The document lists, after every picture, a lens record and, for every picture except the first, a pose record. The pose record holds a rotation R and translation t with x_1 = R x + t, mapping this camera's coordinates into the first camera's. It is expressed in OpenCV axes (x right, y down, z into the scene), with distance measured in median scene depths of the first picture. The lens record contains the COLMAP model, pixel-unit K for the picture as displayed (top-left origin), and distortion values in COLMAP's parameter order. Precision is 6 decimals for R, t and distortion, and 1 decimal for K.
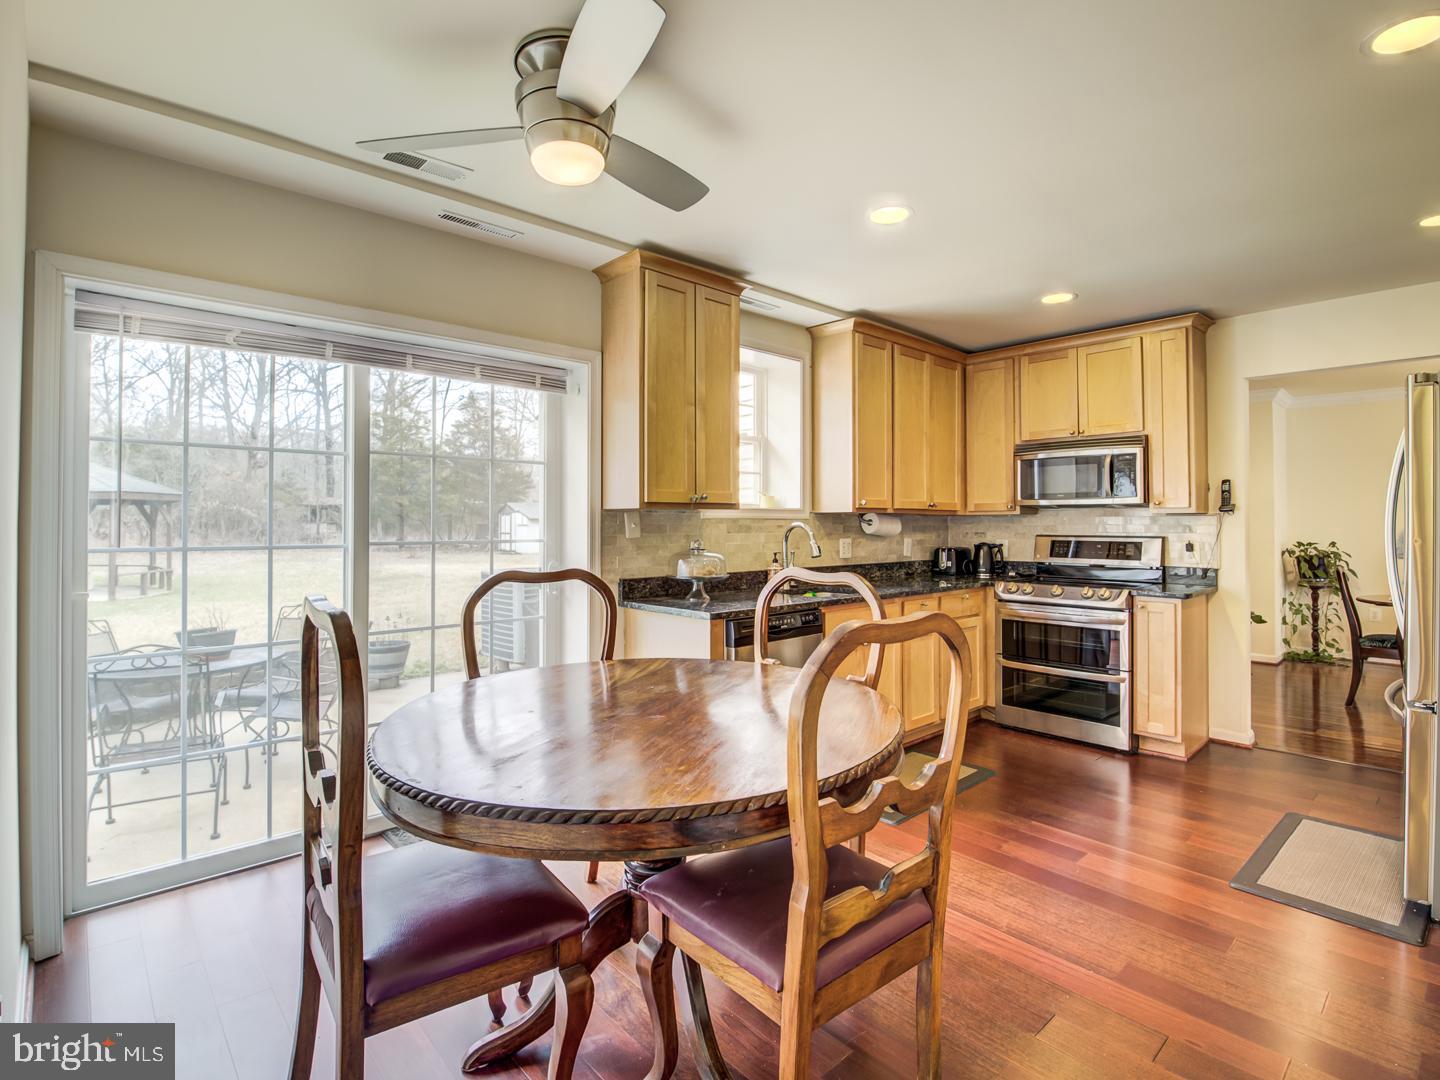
lens RADIAL K [[706.9, 0, 714.7], [0, 706.9, 516.0], [0, 0, 1]] dist [-0.013505, -0.001011]
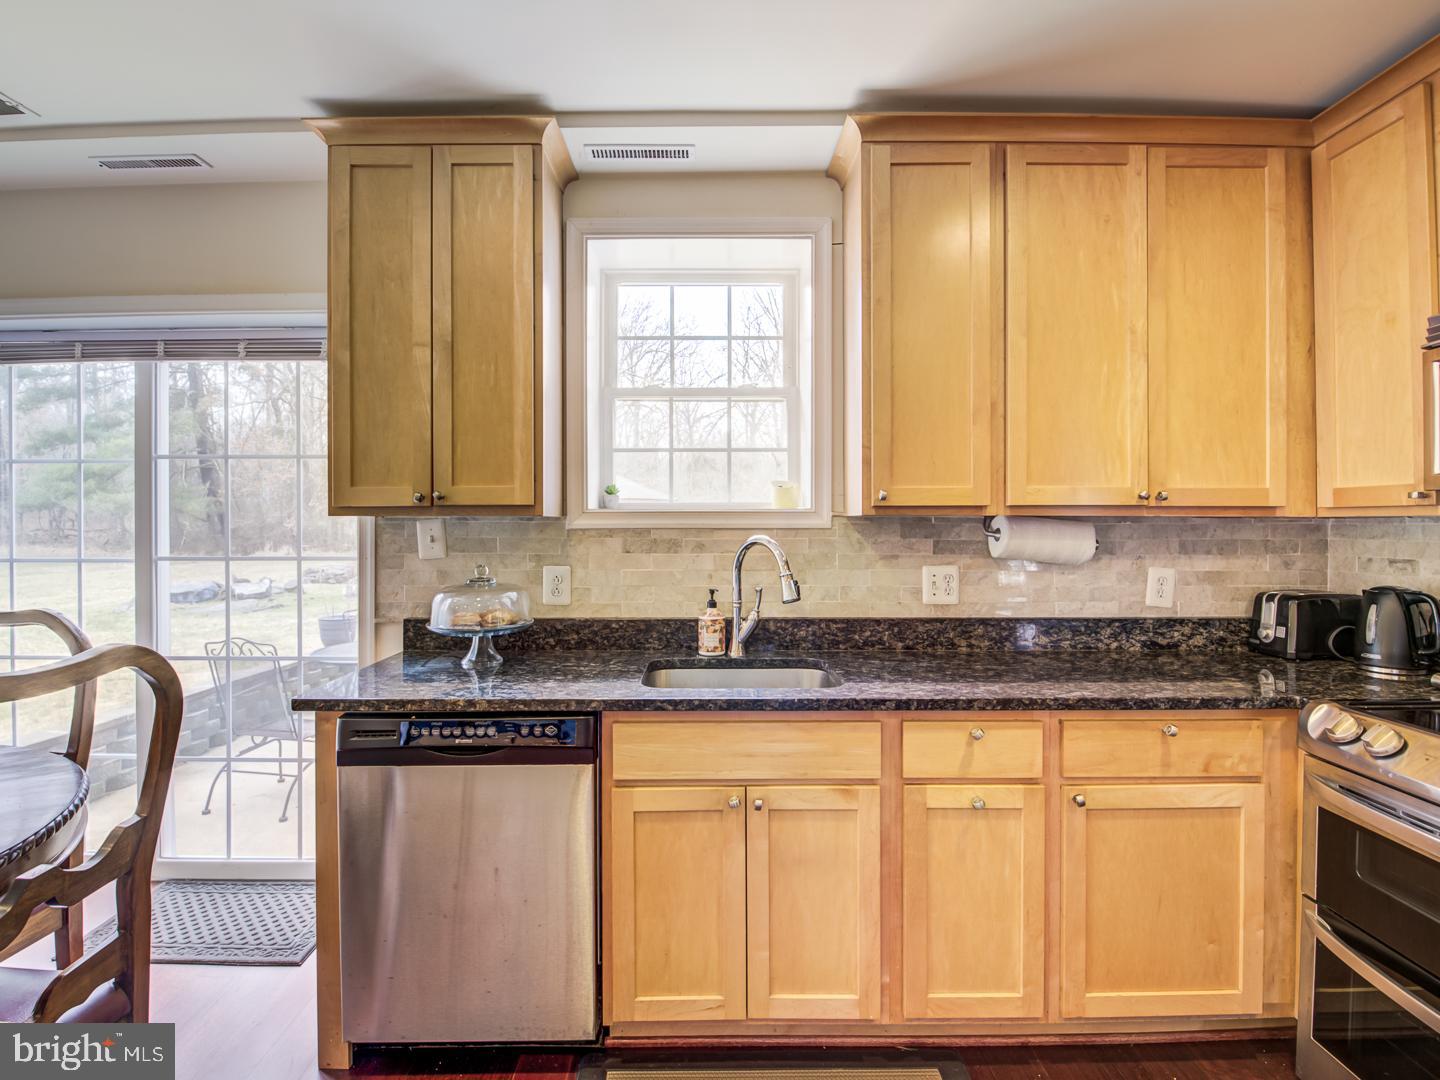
lens RADIAL K [[707.3, 0, 713.0], [0, 707.3, 524.0], [0, 0, 1]] dist [-0.002524, -0.011730]
pose [[0.740380, 0.000920, -0.672188, 0.400027], [0.009080, 0.999894, 0.011370, -0.005555], [0.672128, -0.014521, 0.740293, 0.505227]]
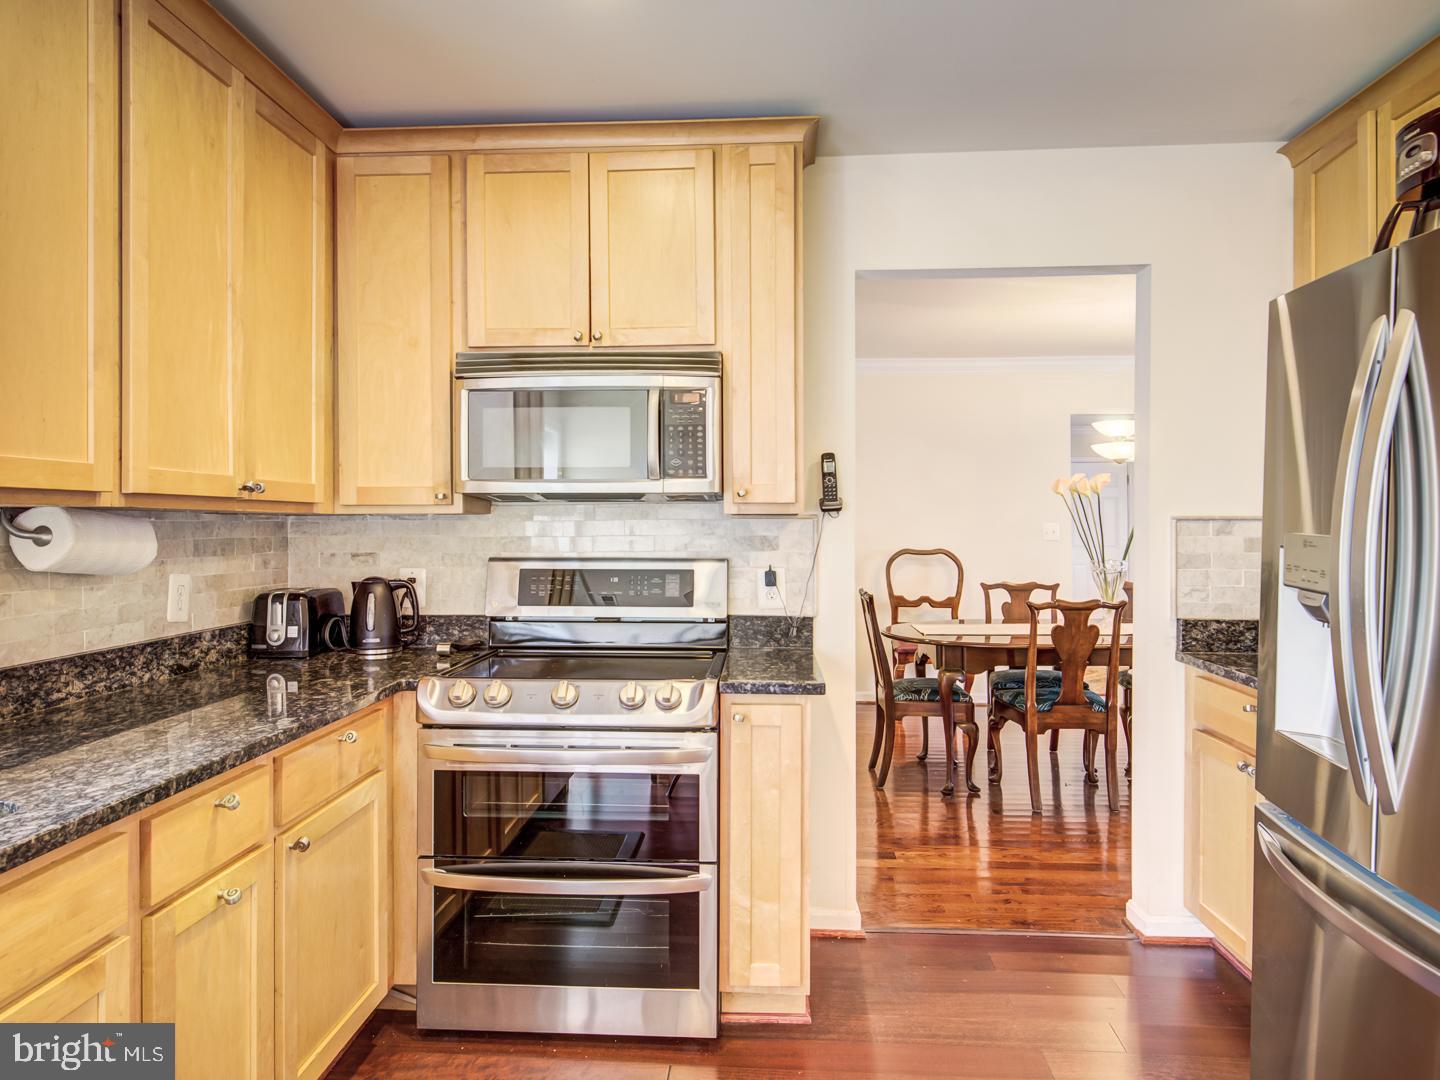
lens RADIAL K [[923.3, 0, 714.0], [0, 923.3, 524.3], [0, 0, 1]] dist [0.004726, 0.002479]
pose [[0.715746, -0.001525, 0.698359, 0.143997], [-0.007270, 0.999927, 0.009635, -0.002338], [-0.698322, -0.011973, 0.715683, 0.485371]]
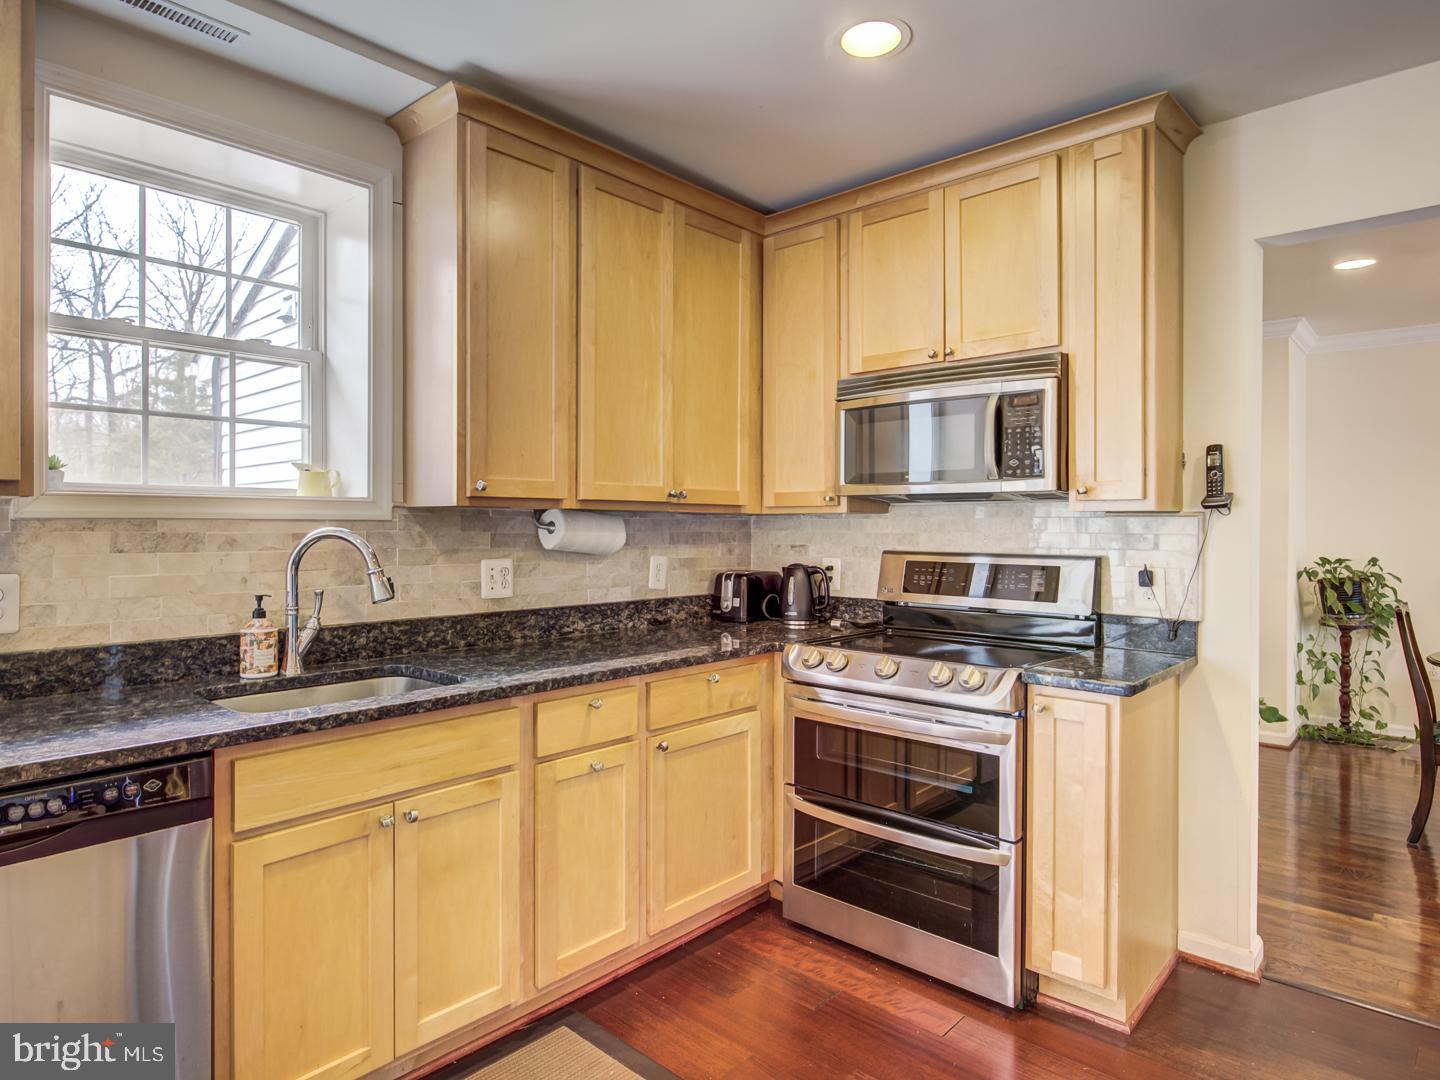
lens RADIAL K [[846.6, 0, 711.5], [0, 846.6, 532.4], [0, 0, 1]] dist [0.001320, 0.000132]
pose [[0.995835, 0.001931, 0.091149, 0.278084], [-0.003765, 0.999794, 0.019950, 0.000134], [-0.091092, -0.020210, 0.995637, 0.379200]]
